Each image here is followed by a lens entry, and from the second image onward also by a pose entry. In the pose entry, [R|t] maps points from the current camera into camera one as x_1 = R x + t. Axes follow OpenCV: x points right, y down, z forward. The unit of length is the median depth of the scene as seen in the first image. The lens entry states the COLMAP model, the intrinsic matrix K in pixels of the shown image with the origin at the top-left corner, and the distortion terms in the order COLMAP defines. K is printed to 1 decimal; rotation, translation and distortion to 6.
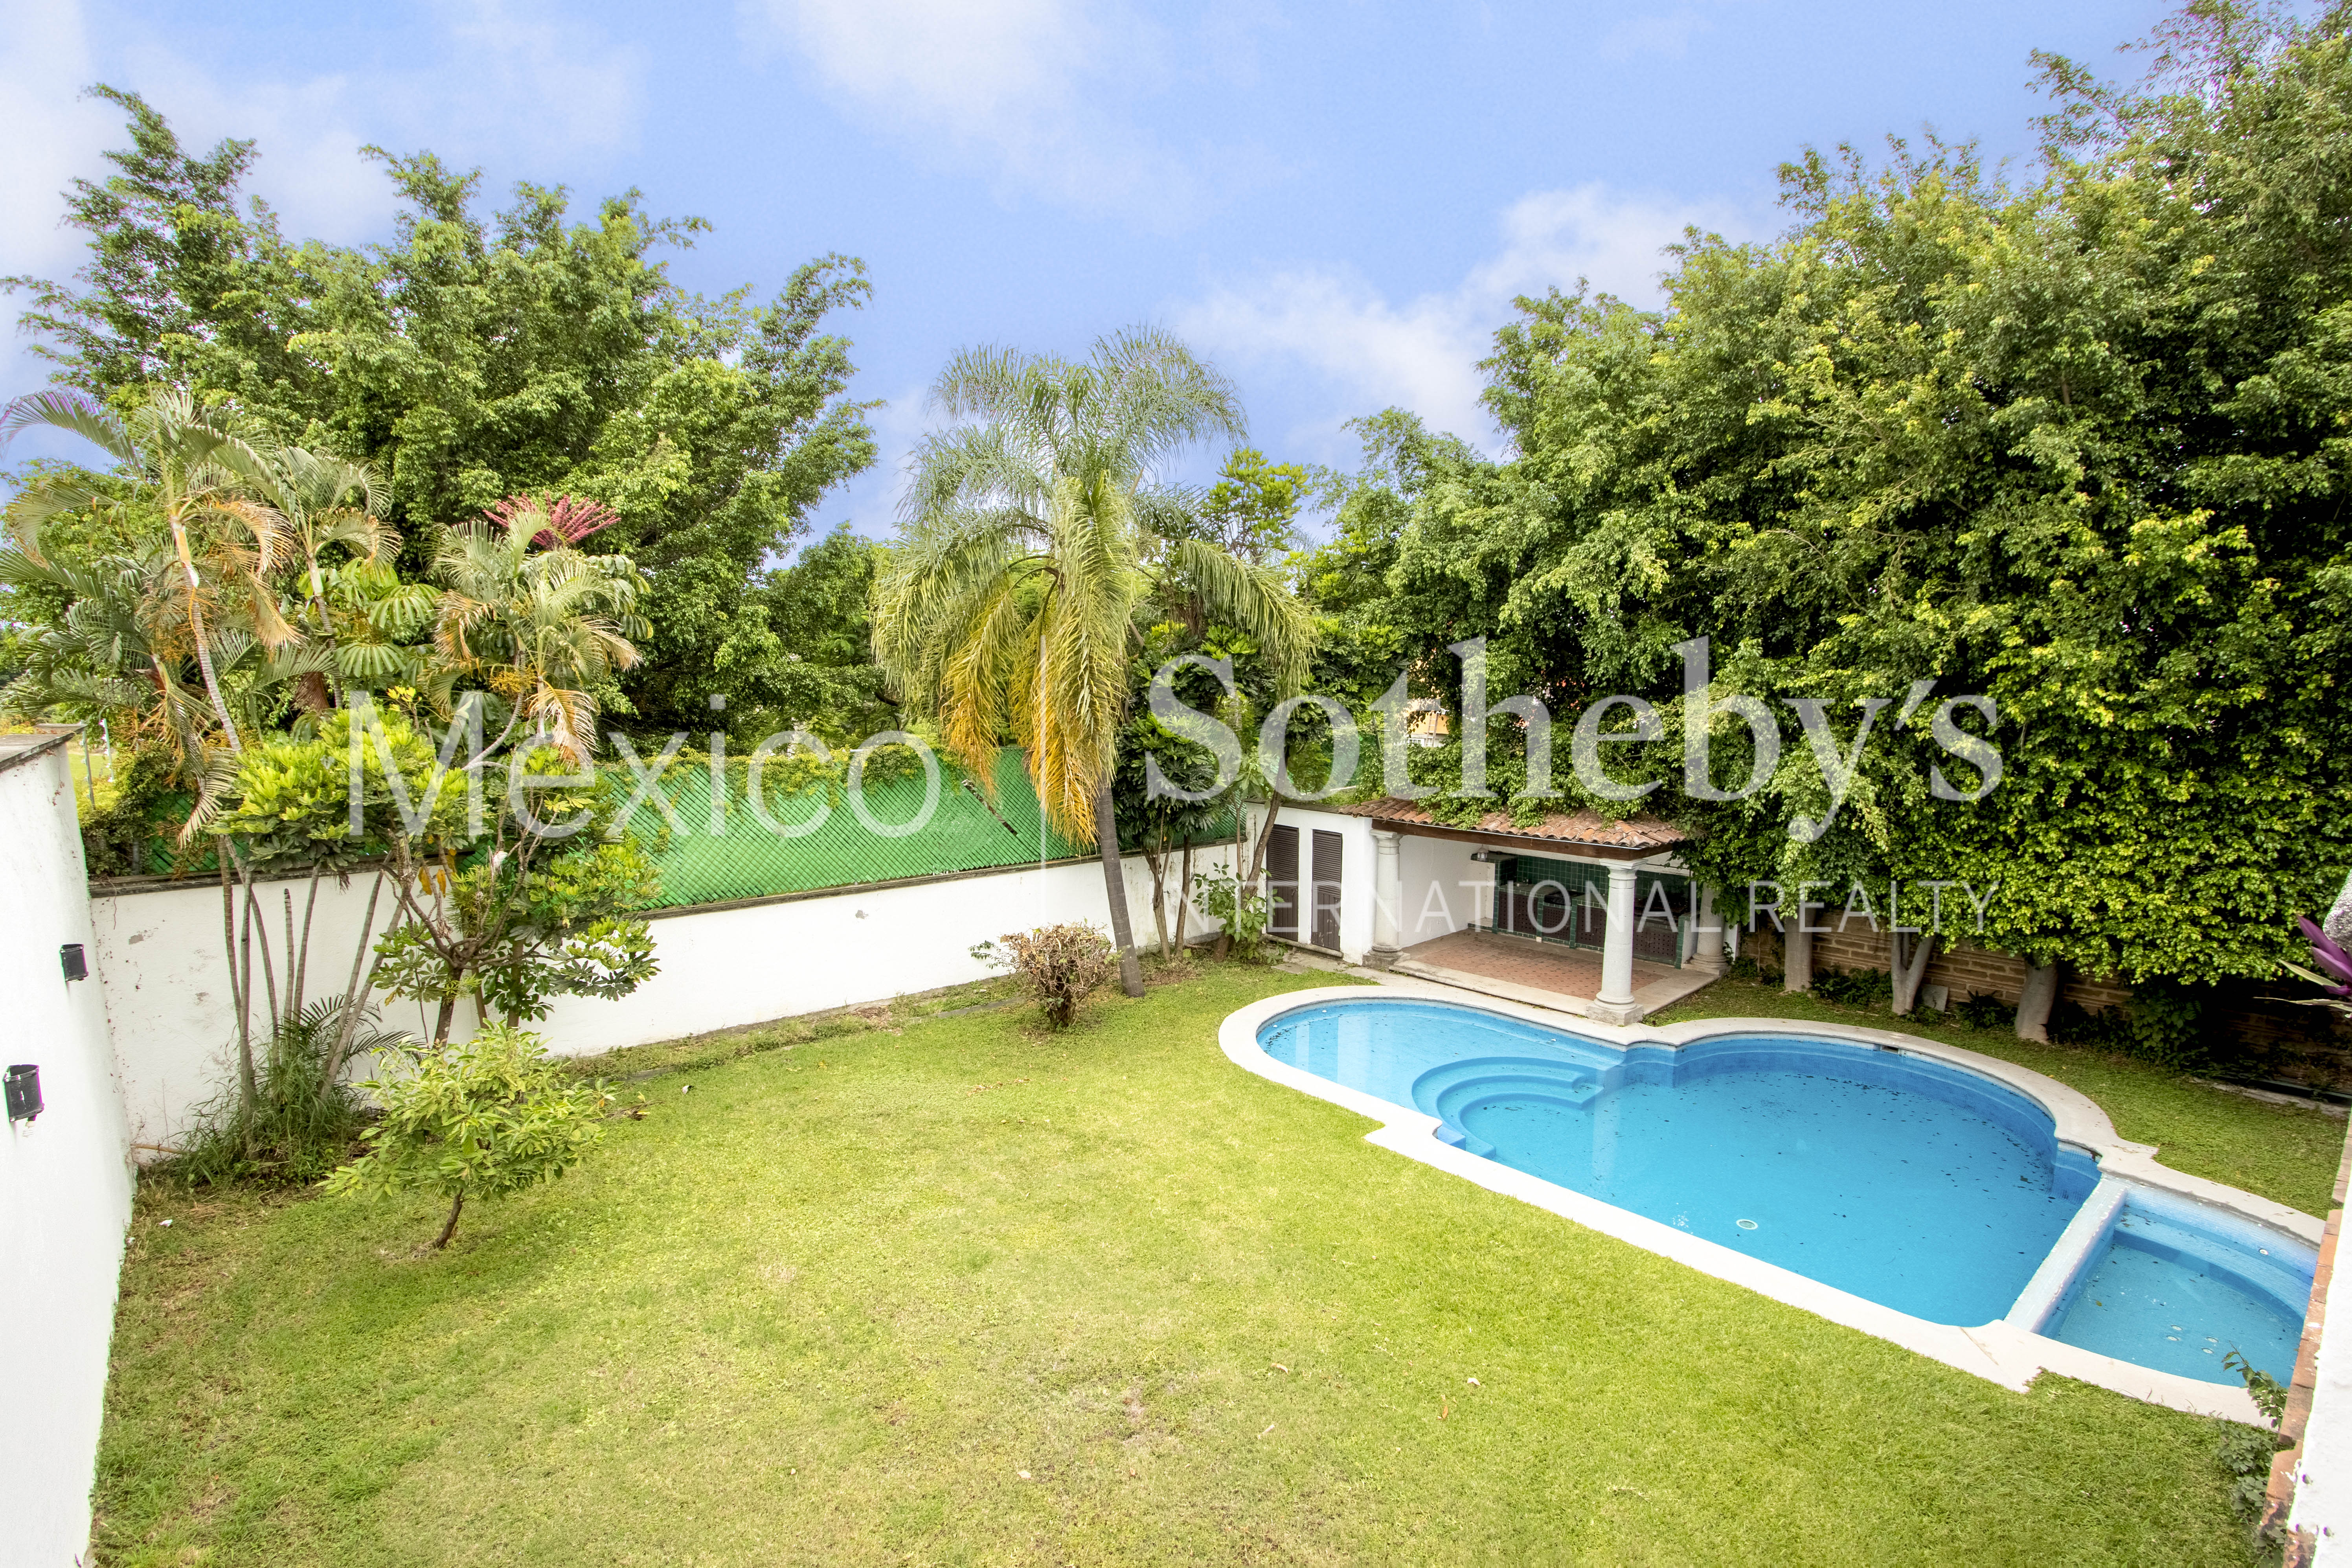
lens RADIAL K [[1058.0, 0, 1185.5], [0, 1058.0, 810.4], [0, 0, 1]] dist [-0.015406, 0.000324]
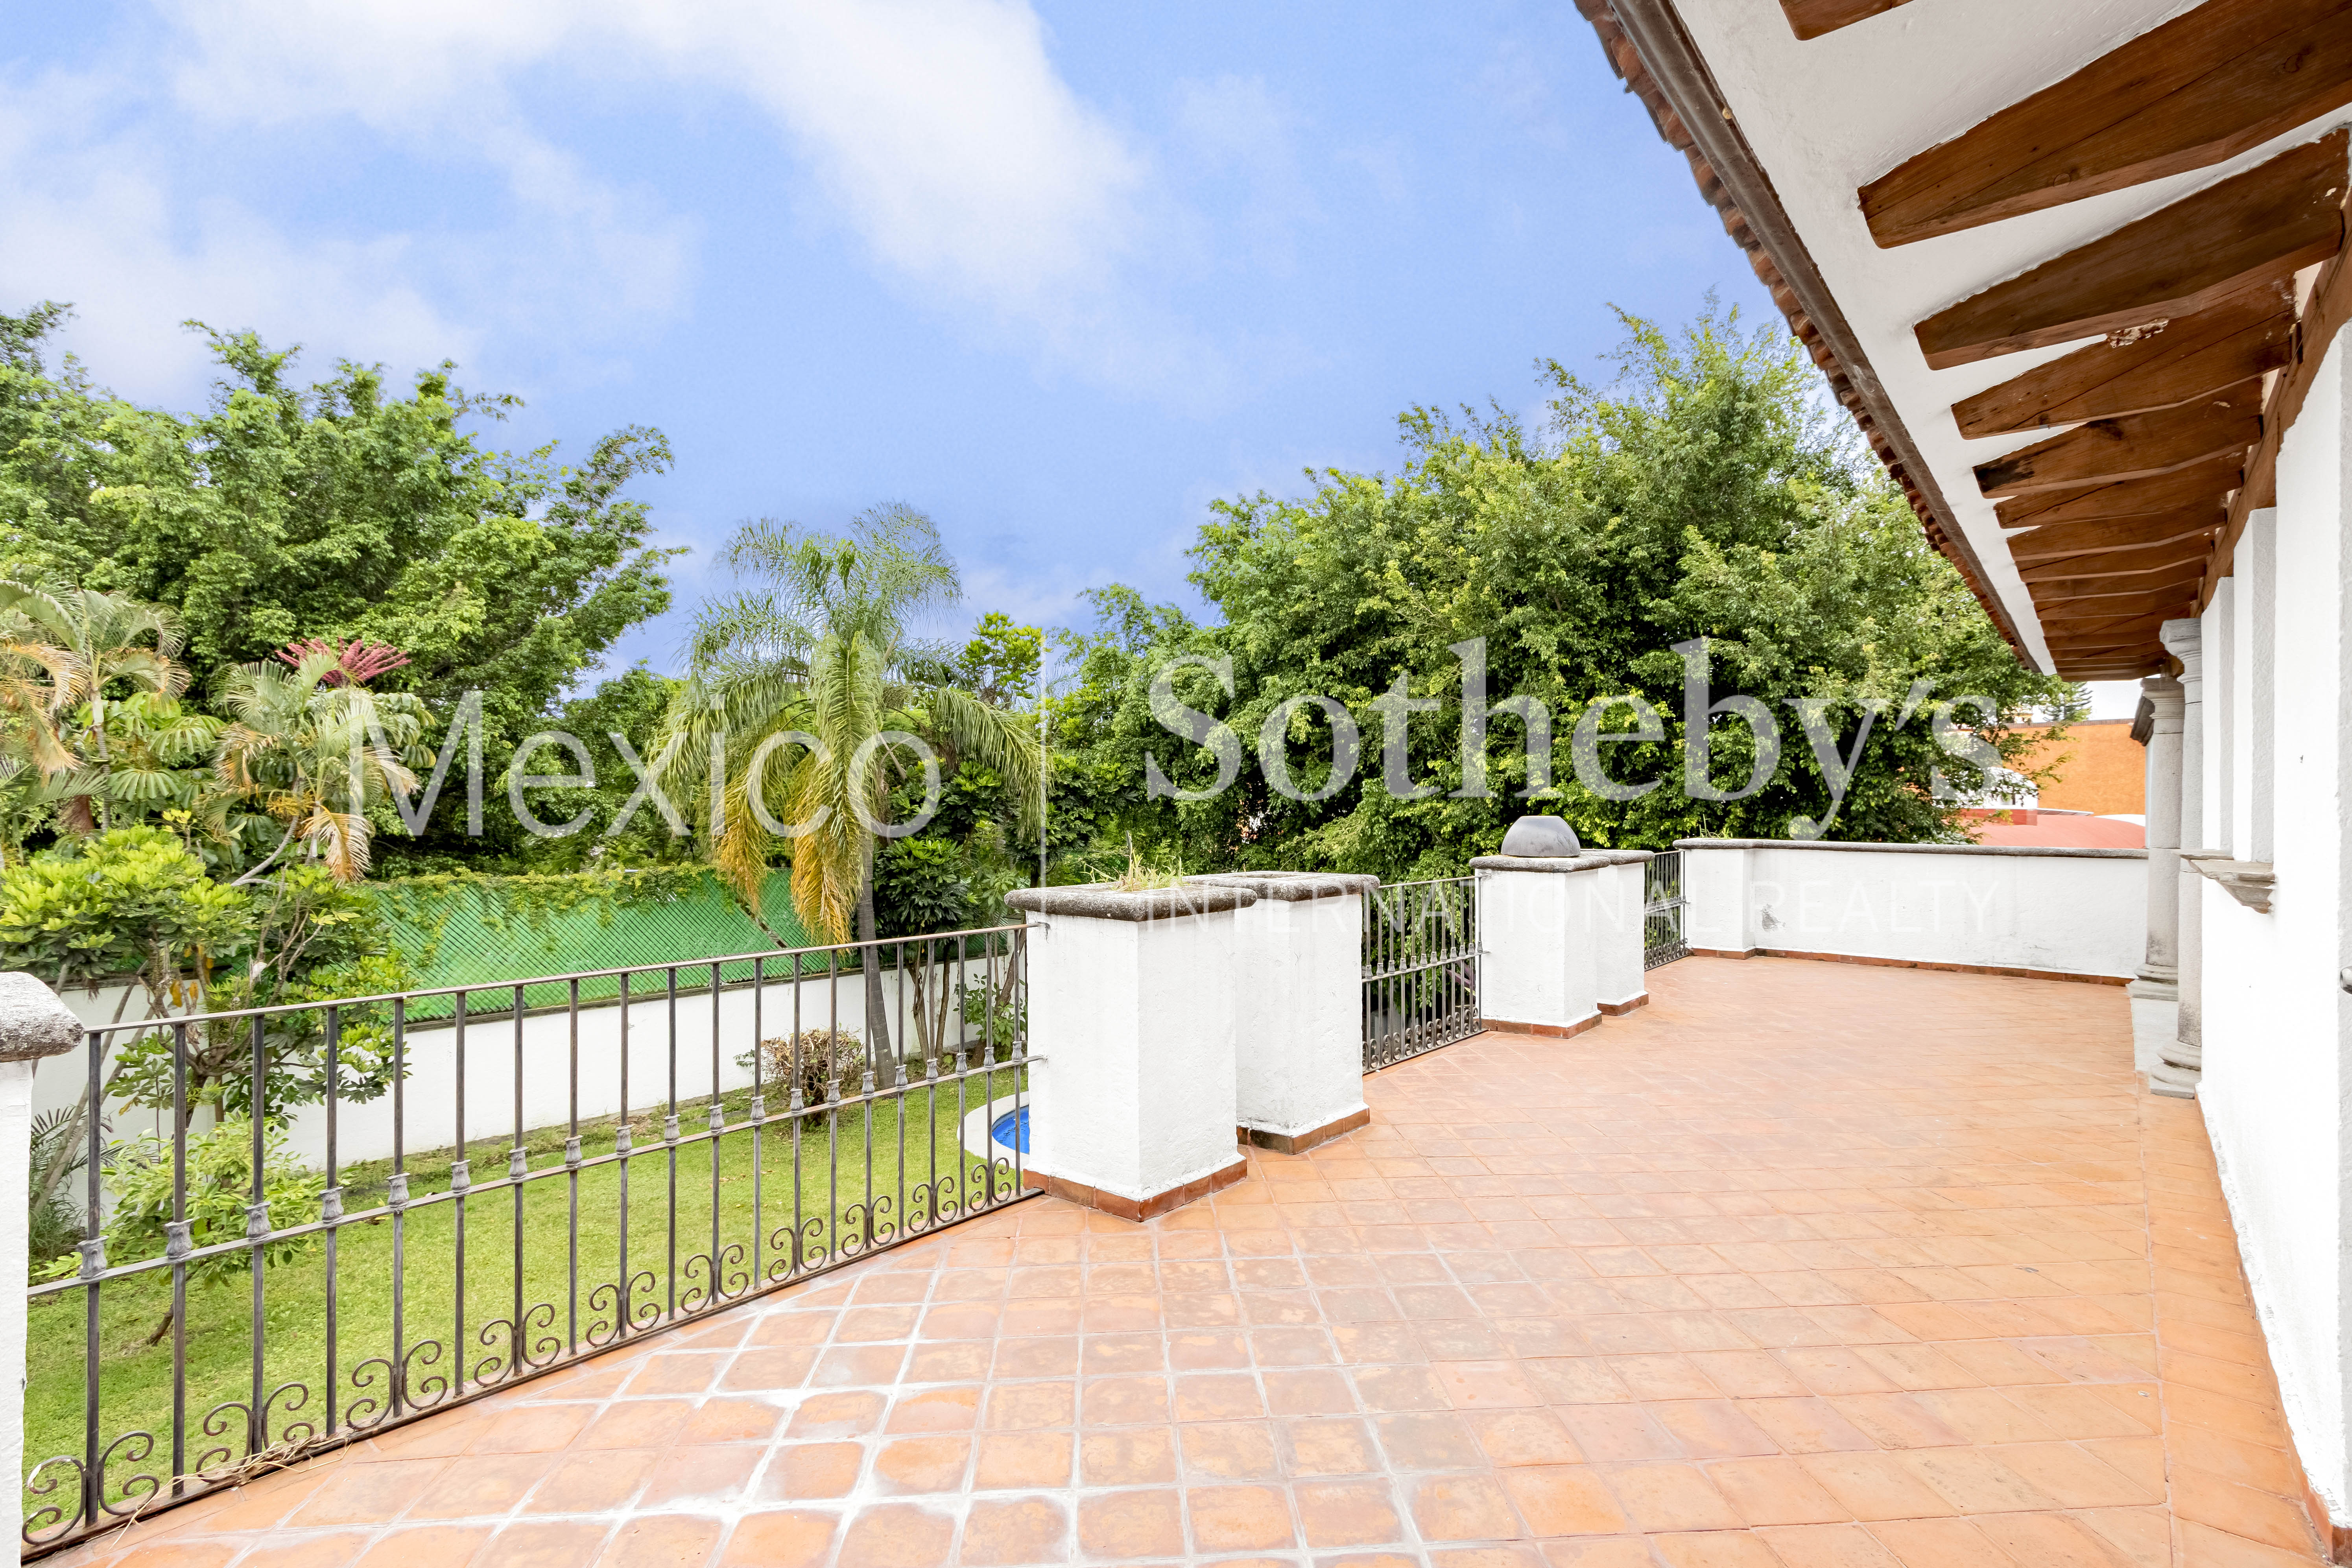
lens RADIAL K [[1096.0, 0, 1176.0], [0, 1096.0, 784.0], [0, 0, 1]] dist [-0.000129, 0.000484]
pose [[0.992650, 0.008886, 0.120690, 0.118996], [0.008484, 0.989737, -0.142651, 0.022023], [-0.120719, 0.142627, 0.982387, -0.202421]]
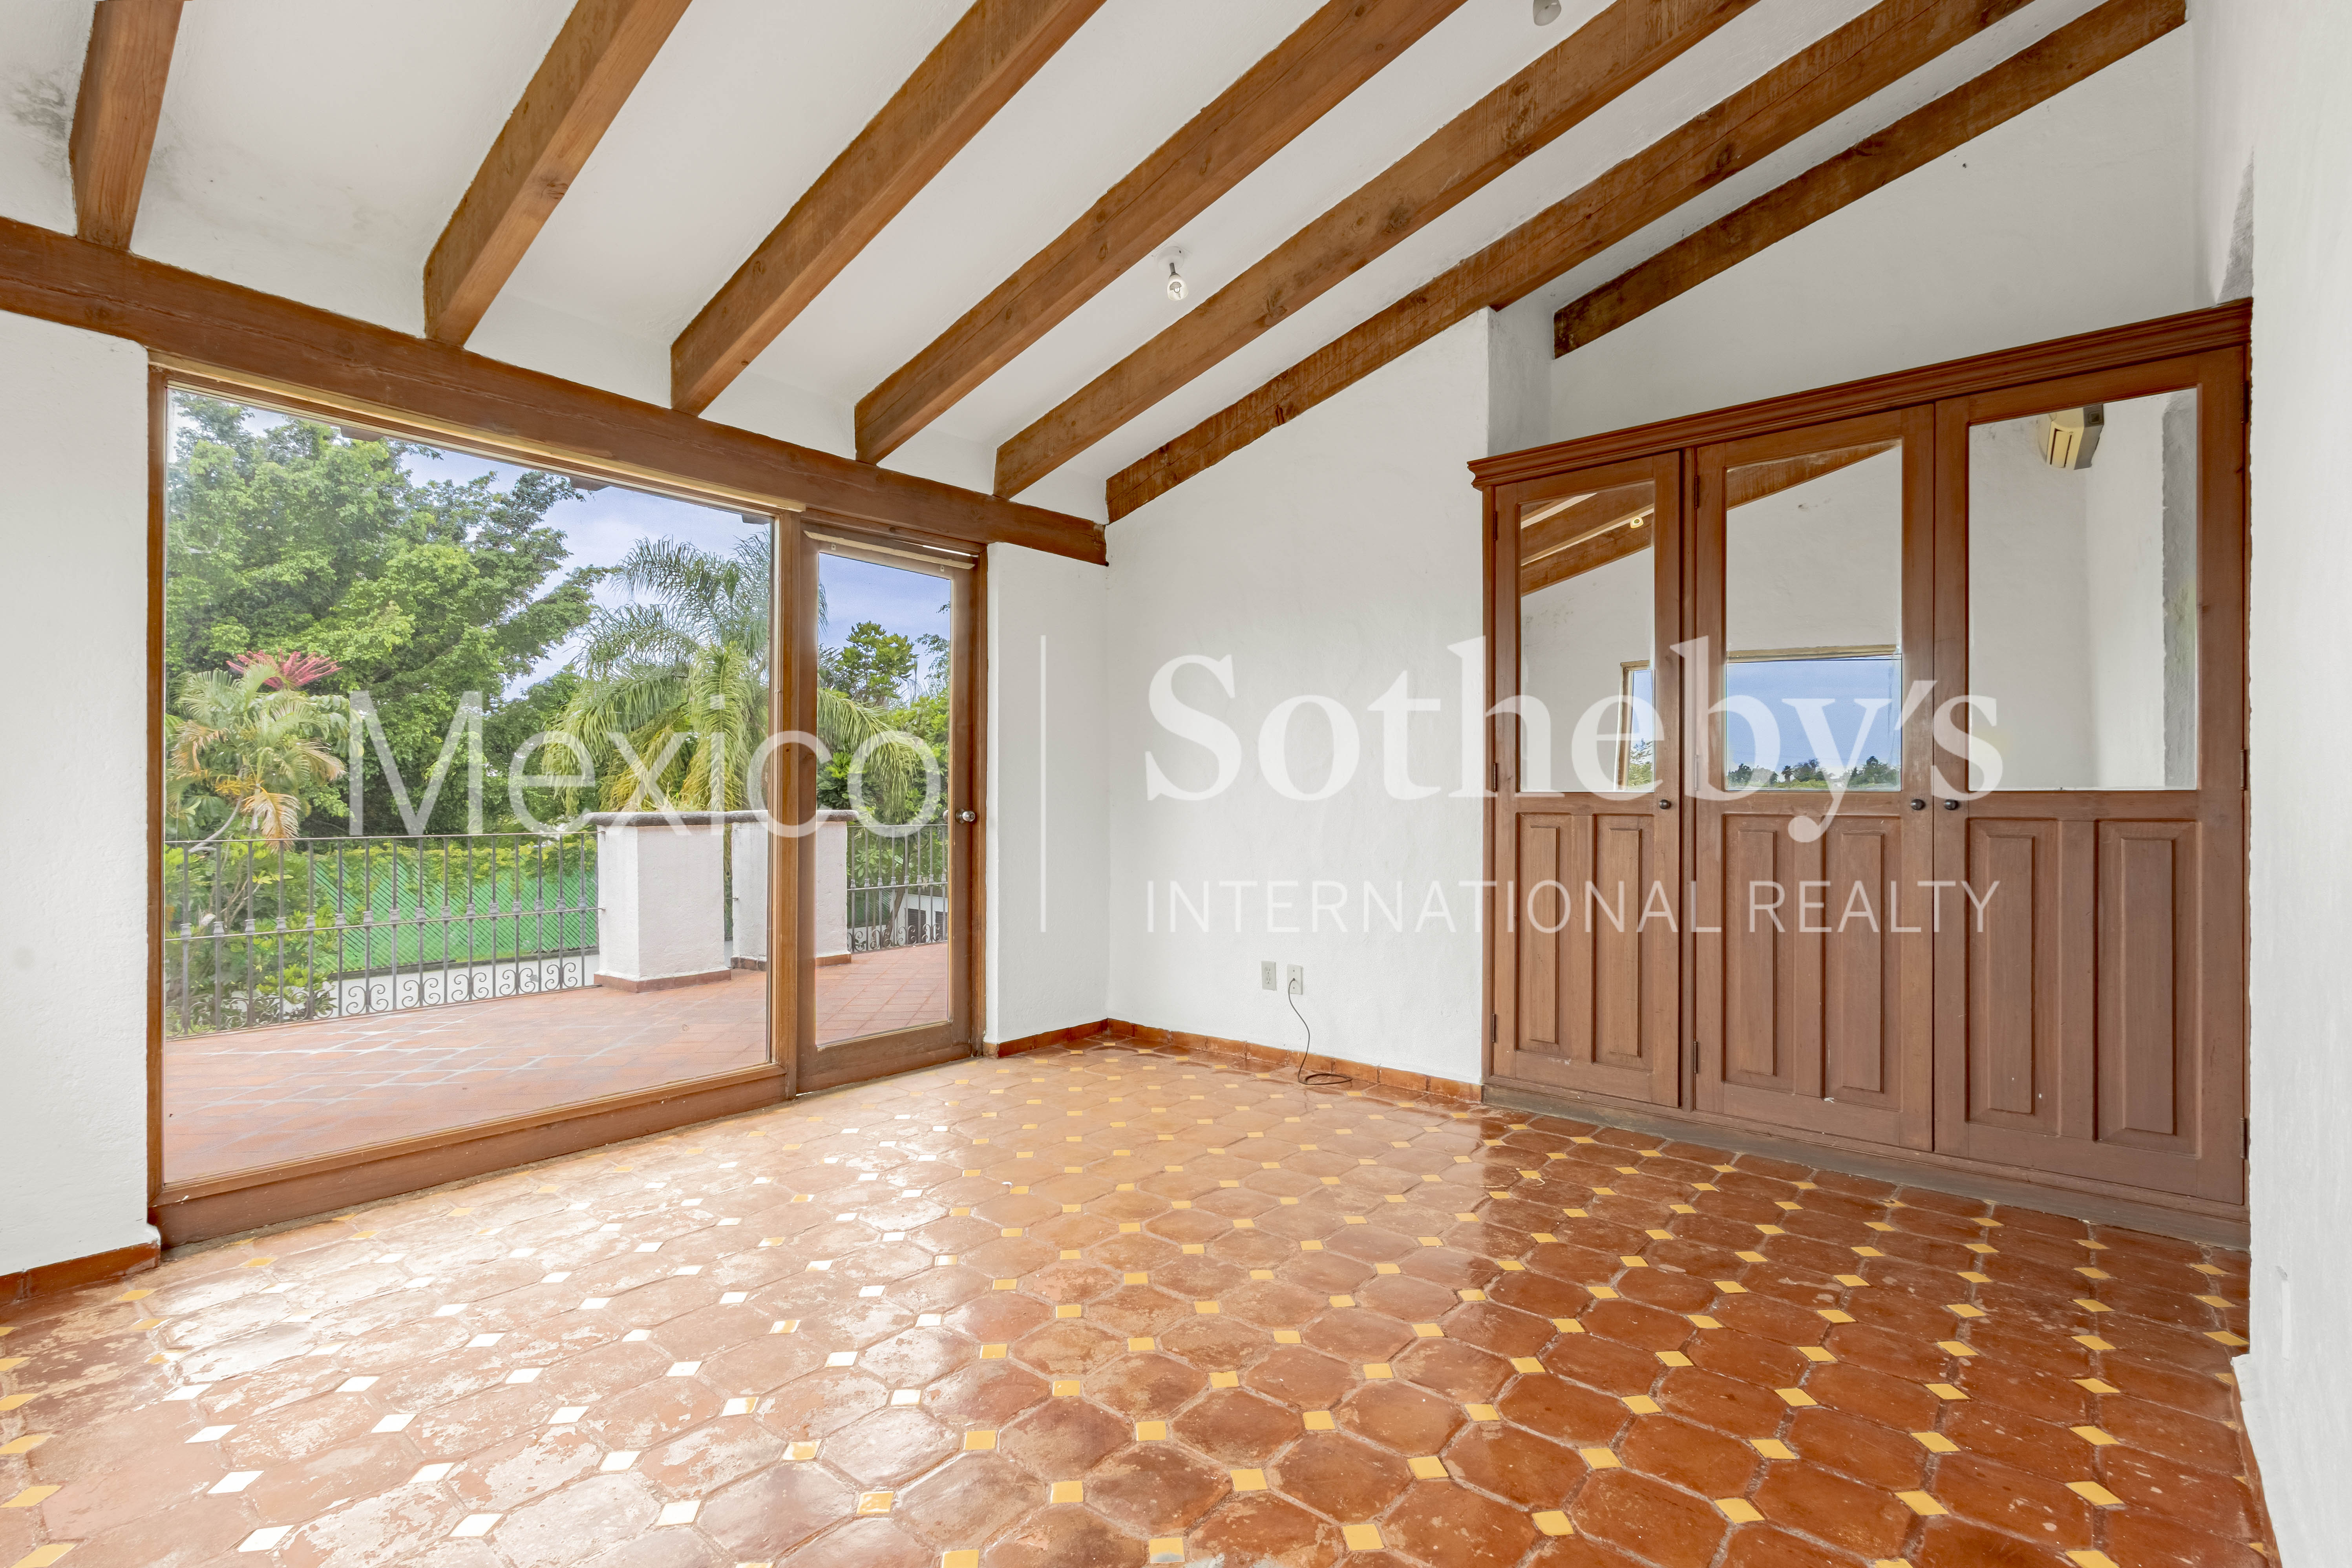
lens RADIAL K [[1091.7, 0, 1228.9], [0, 1091.7, 781.2], [0, 0, 1]] dist [-0.033691, 0.010466]
pose [[0.987367, 0.005873, 0.158342, 0.338076], [0.017115, 0.989513, -0.143425, 0.073549], [-0.157524, 0.144323, 0.976912, -0.454579]]
